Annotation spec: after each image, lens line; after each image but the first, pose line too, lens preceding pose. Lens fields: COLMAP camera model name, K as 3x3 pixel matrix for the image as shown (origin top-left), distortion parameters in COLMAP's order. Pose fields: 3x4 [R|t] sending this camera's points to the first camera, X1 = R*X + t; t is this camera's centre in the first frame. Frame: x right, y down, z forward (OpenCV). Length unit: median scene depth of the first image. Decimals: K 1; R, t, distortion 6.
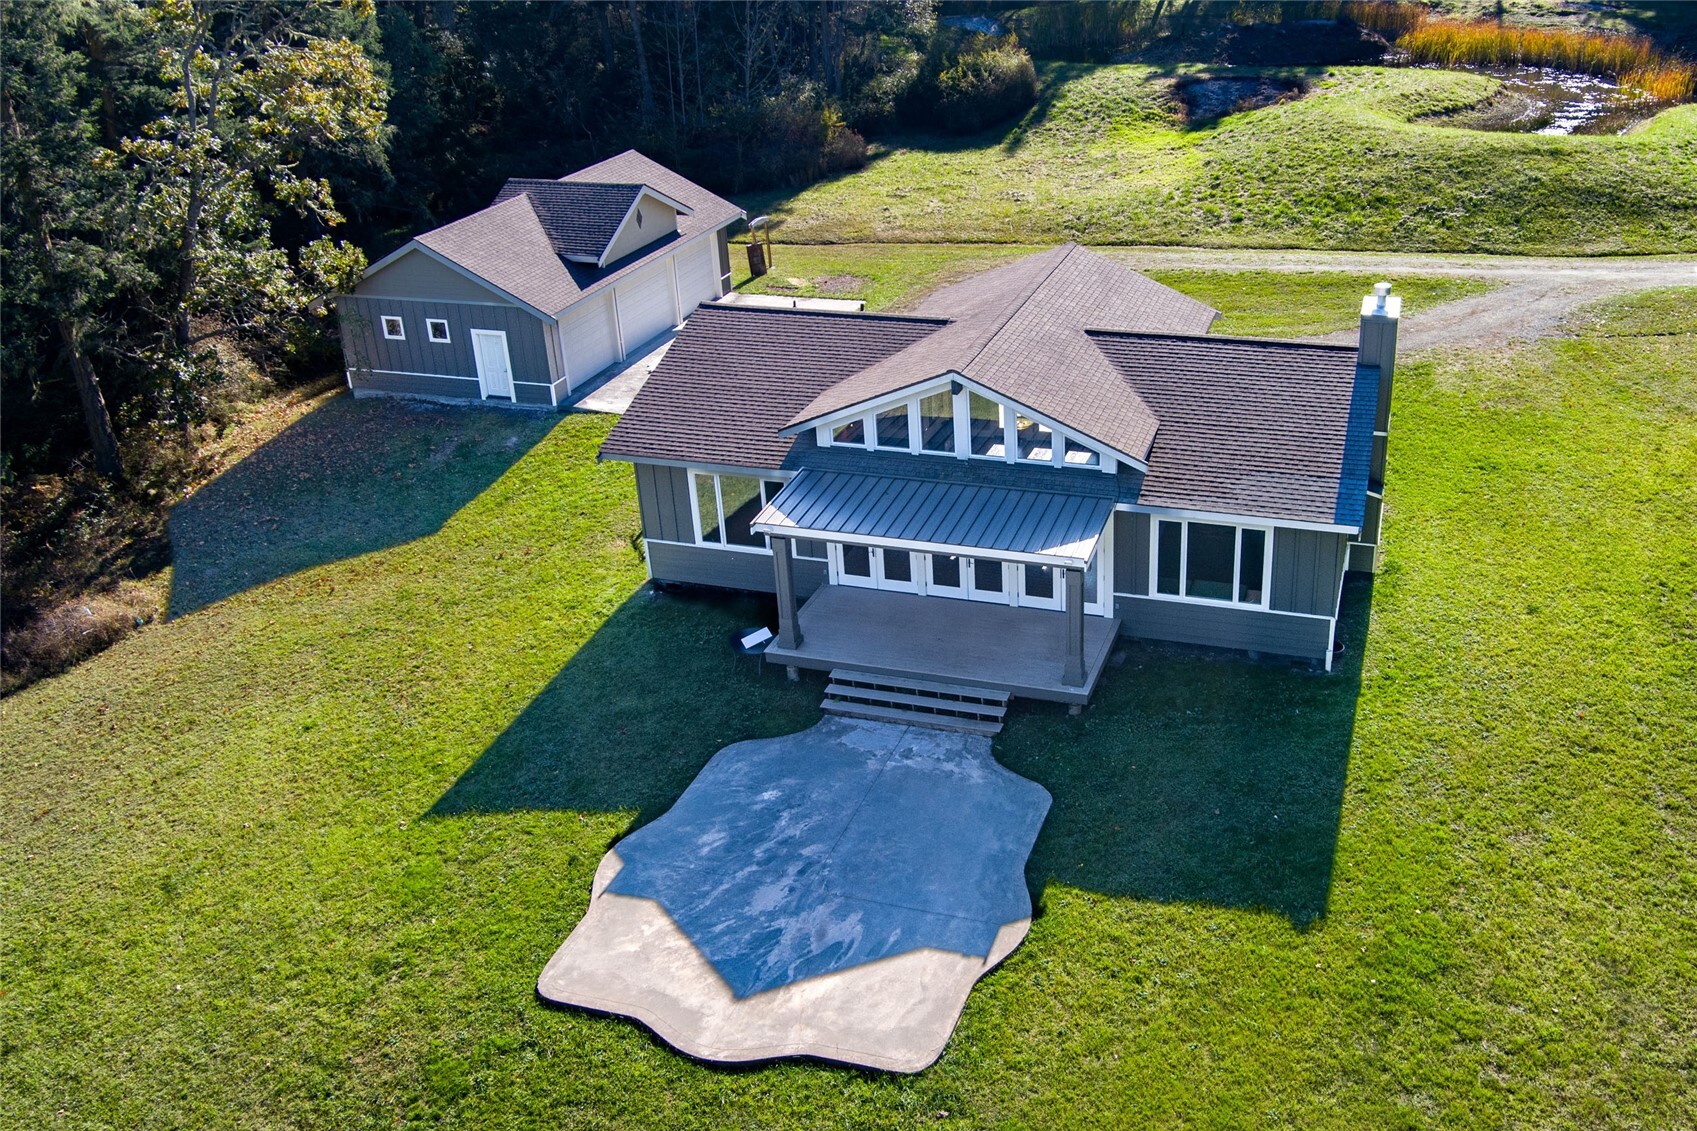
lens RADIAL K [[1451.6, 0, 904.1], [0, 1451.6, 537.7], [0, 0, 1]] dist [-0.060973, 0.006304]
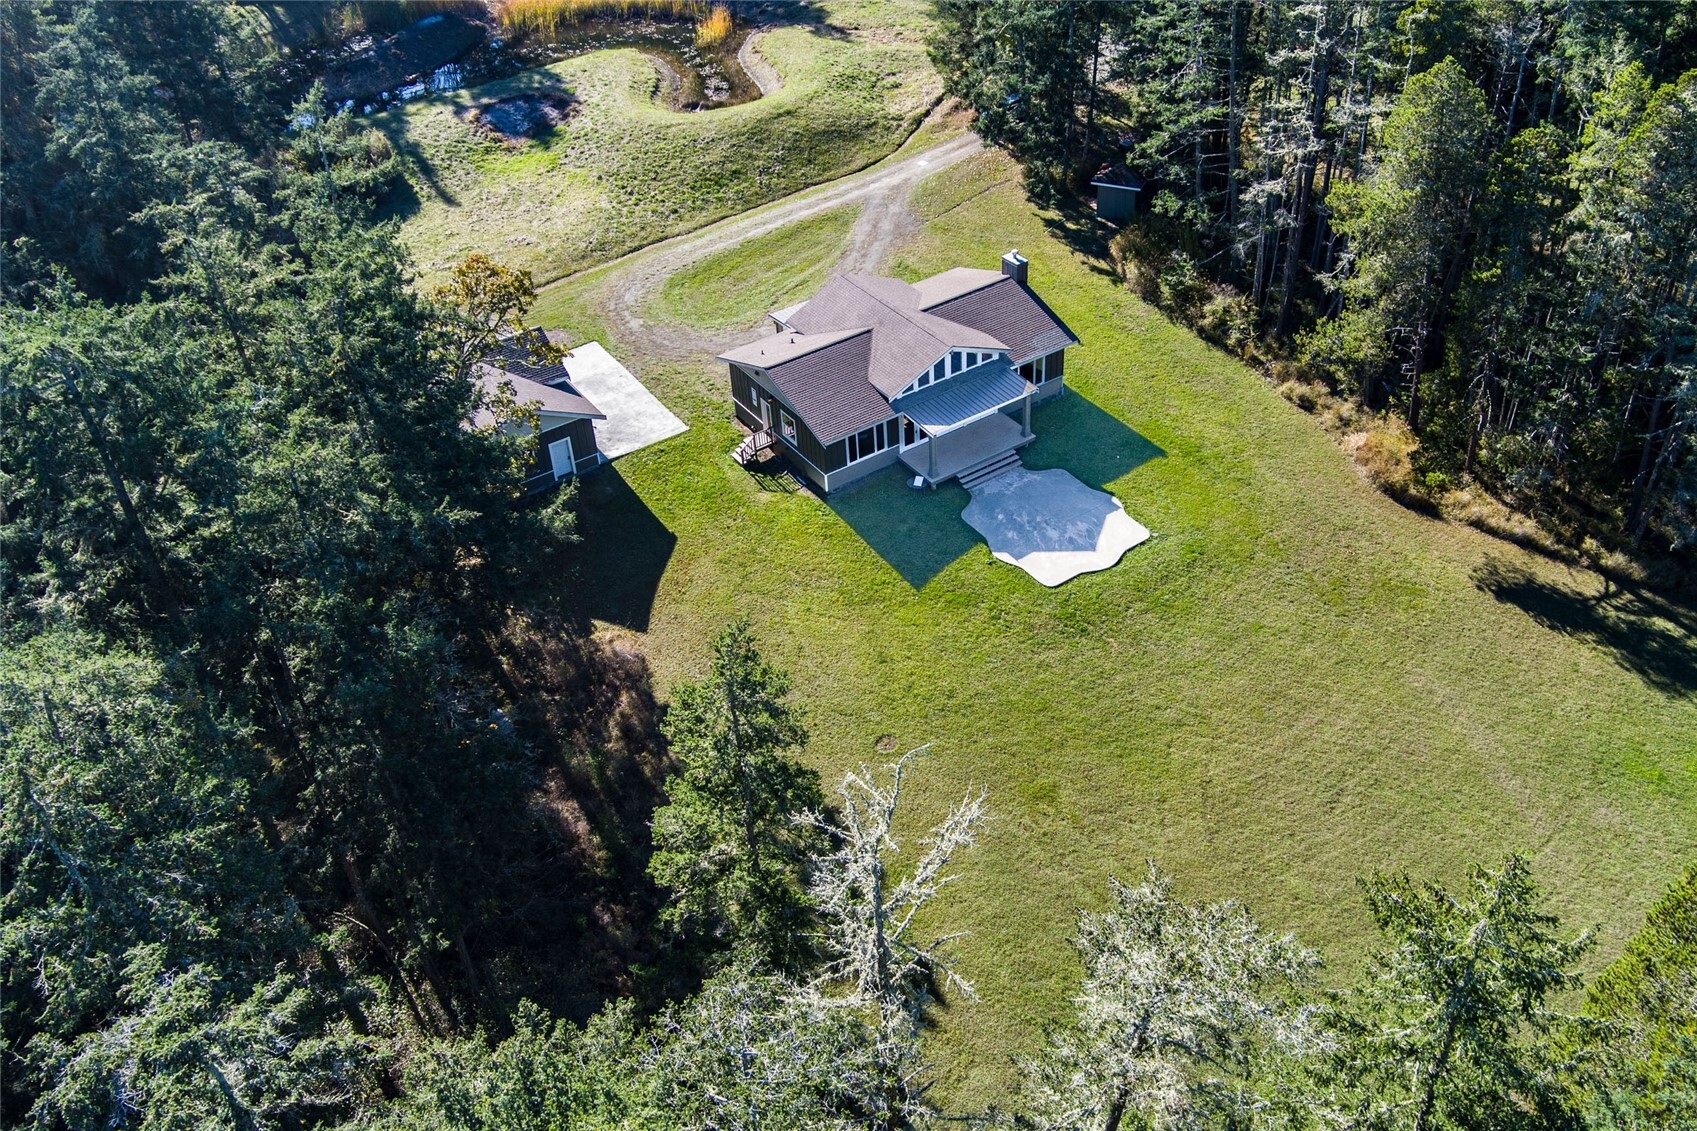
lens RADIAL K [[1281.2, 0, 848.2], [0, 1281.2, 571.3], [0, 0, 1]] dist [-0.030208, -0.007811]
pose [[0.658938, -0.496544, 0.565018, -1.480381], [0.386979, 0.867907, 0.311424, -0.518743], [-0.645018, 0.013441, 0.764049, -0.571614]]
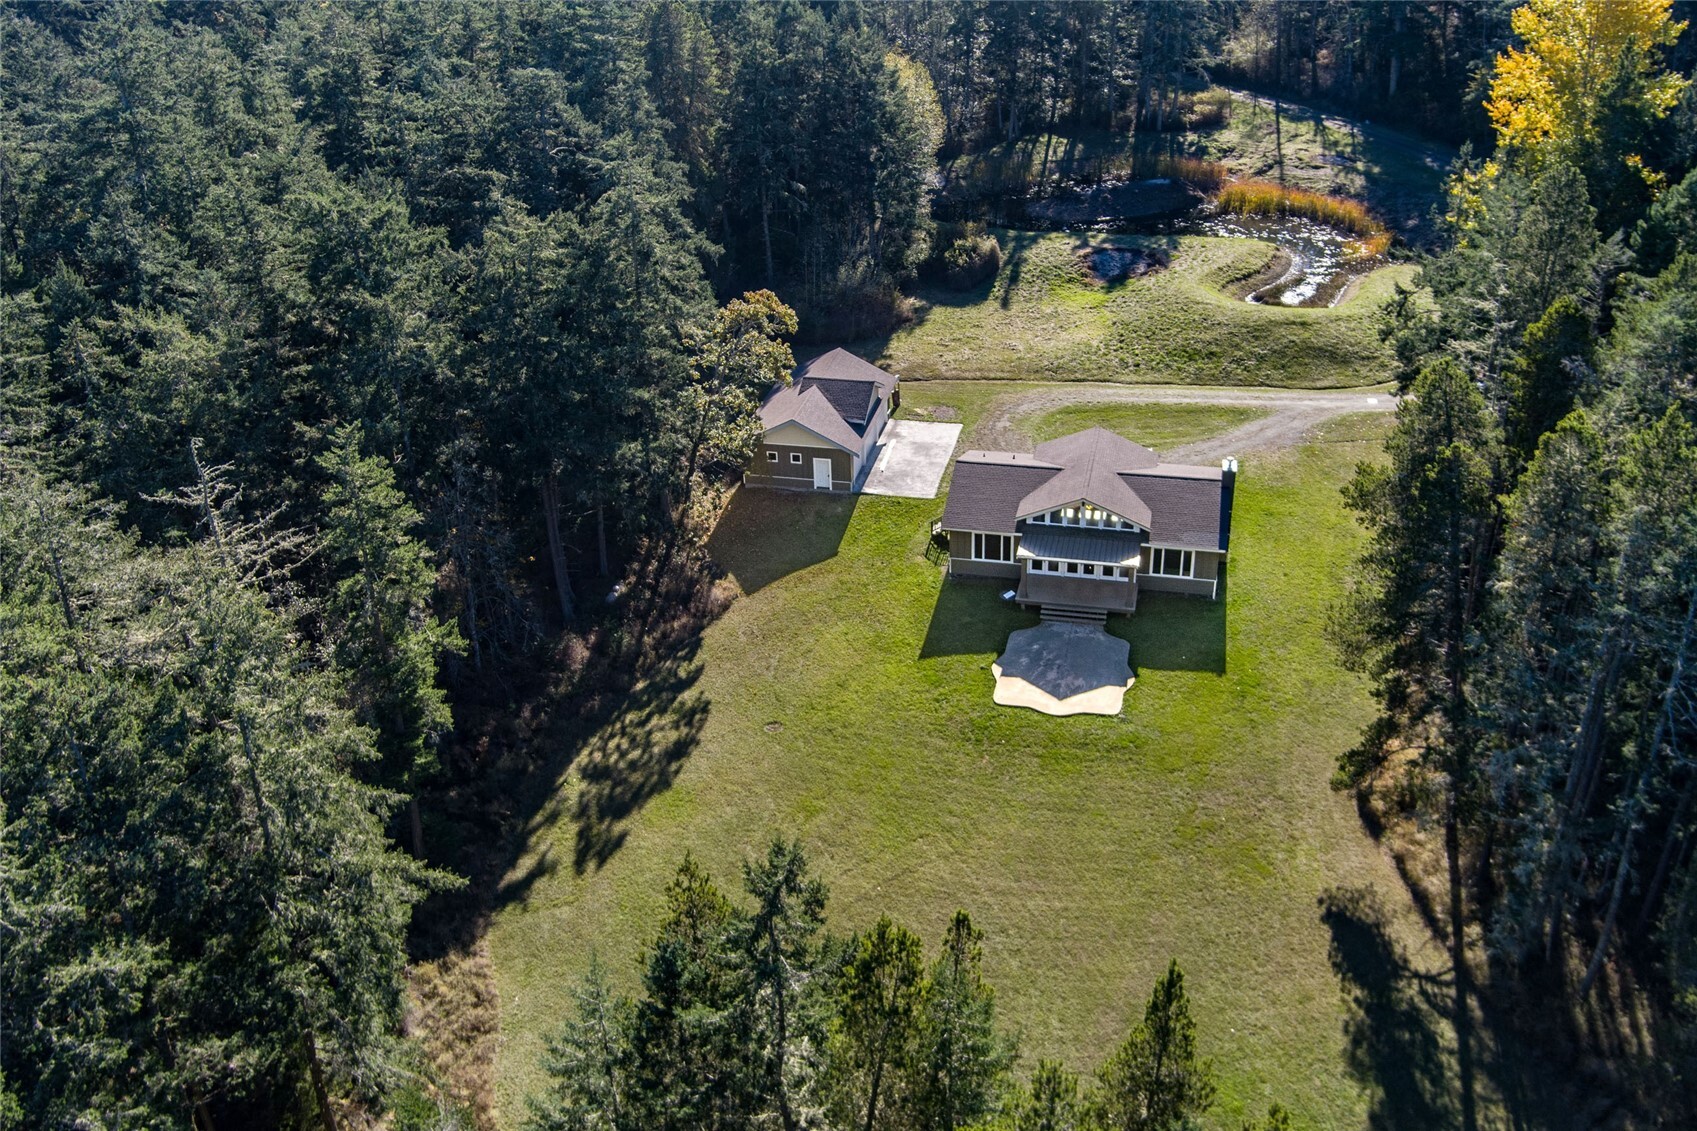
lens RADIAL K [[1281.2, 0, 845.9], [0, 1281.2, 557.9], [0, 0, 1]] dist [-0.030208, -0.007811]
pose [[0.997501, -0.032414, 0.062776, -0.565724], [0.029512, 0.998476, 0.046623, -0.123623], [-0.064192, -0.044654, 0.996938, -1.409893]]
